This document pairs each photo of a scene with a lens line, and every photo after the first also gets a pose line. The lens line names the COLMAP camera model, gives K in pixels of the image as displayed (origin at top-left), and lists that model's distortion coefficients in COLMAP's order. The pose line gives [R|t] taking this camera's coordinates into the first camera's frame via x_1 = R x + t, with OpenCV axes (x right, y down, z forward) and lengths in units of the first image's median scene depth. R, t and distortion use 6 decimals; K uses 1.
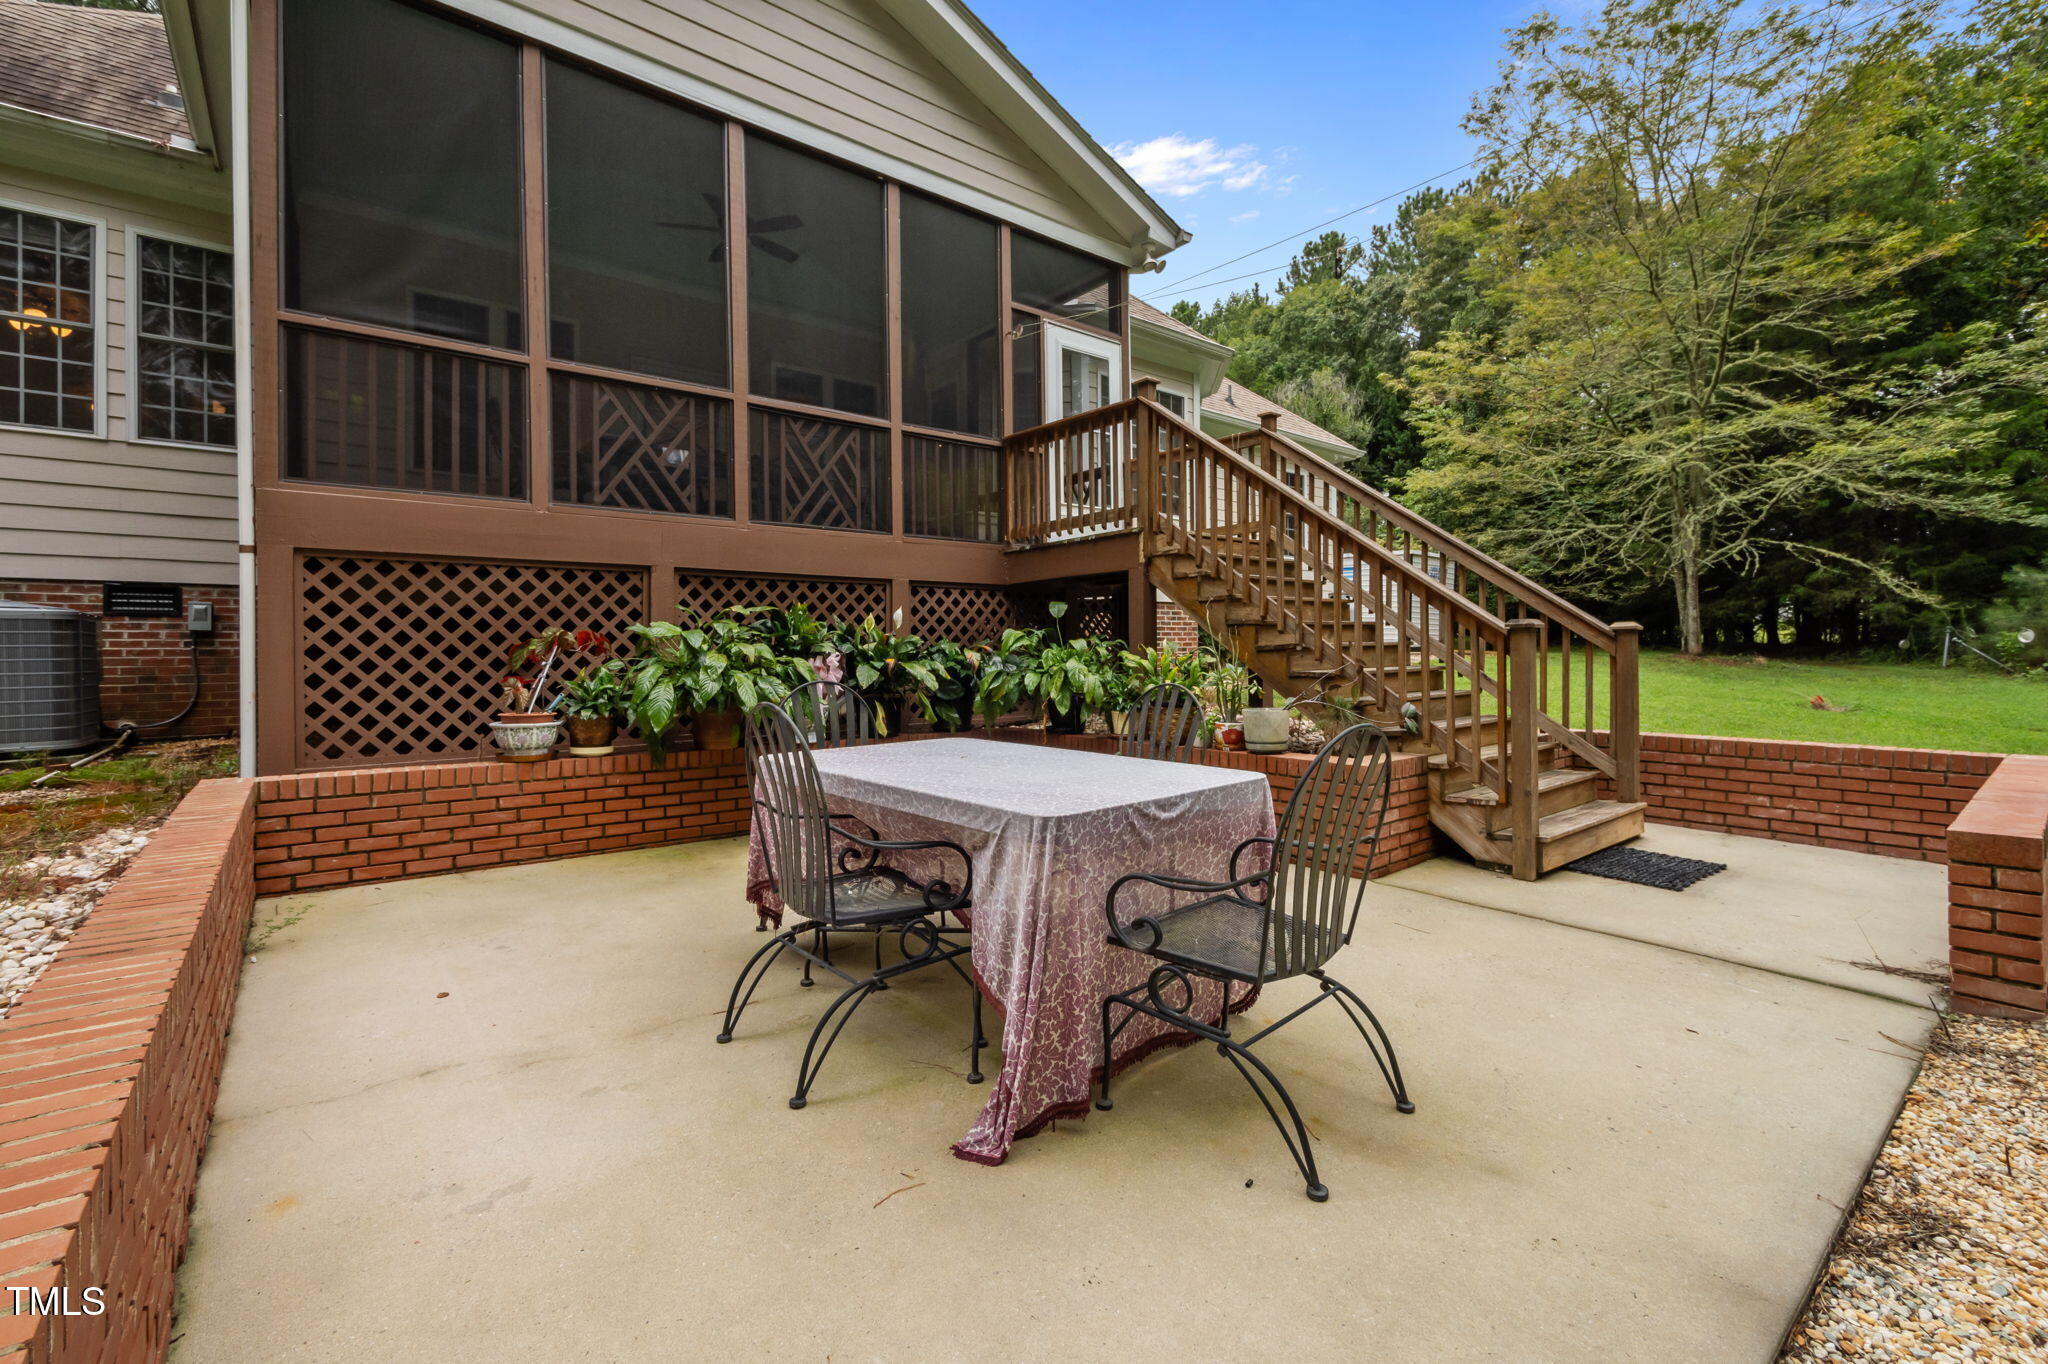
lens RADIAL K [[879.0, 0, 1015.6], [0, 879.0, 655.1], [0, 0, 1]] dist [-0.001677, -0.000059]
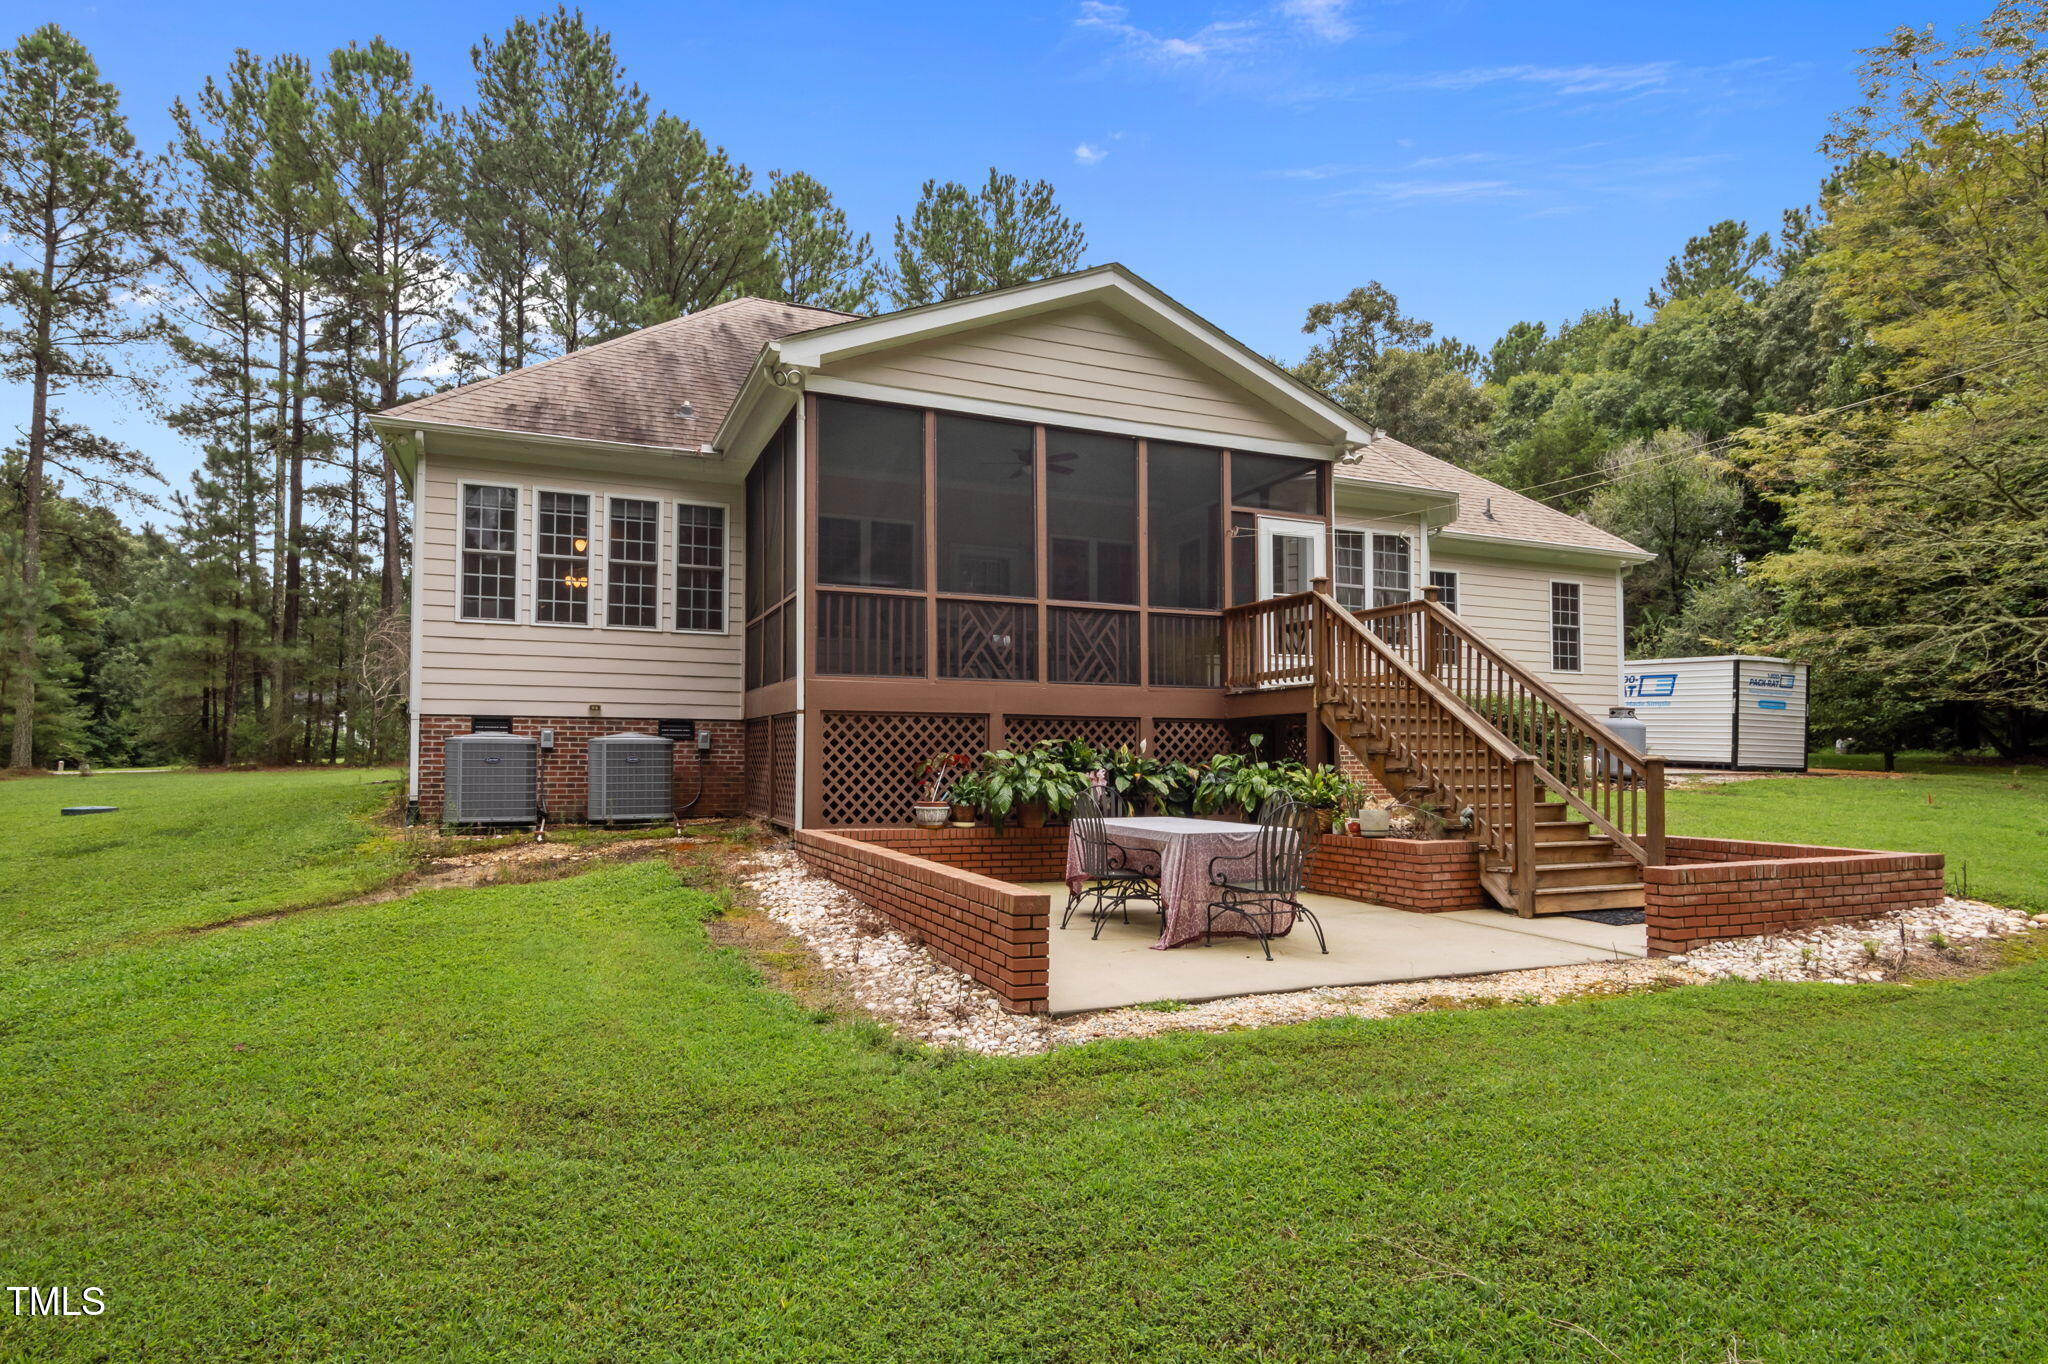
lens RADIAL K [[1081.9, 0, 1015.6], [0, 1081.9, 682.9], [0, 0, 1]] dist [-0.002554, -0.000010]
pose [[0.964149, -0.007443, -0.265256, 0.142327], [-0.012596, 0.997196, -0.073768, -0.010870], [0.265061, 0.074464, 0.961352, -0.814389]]
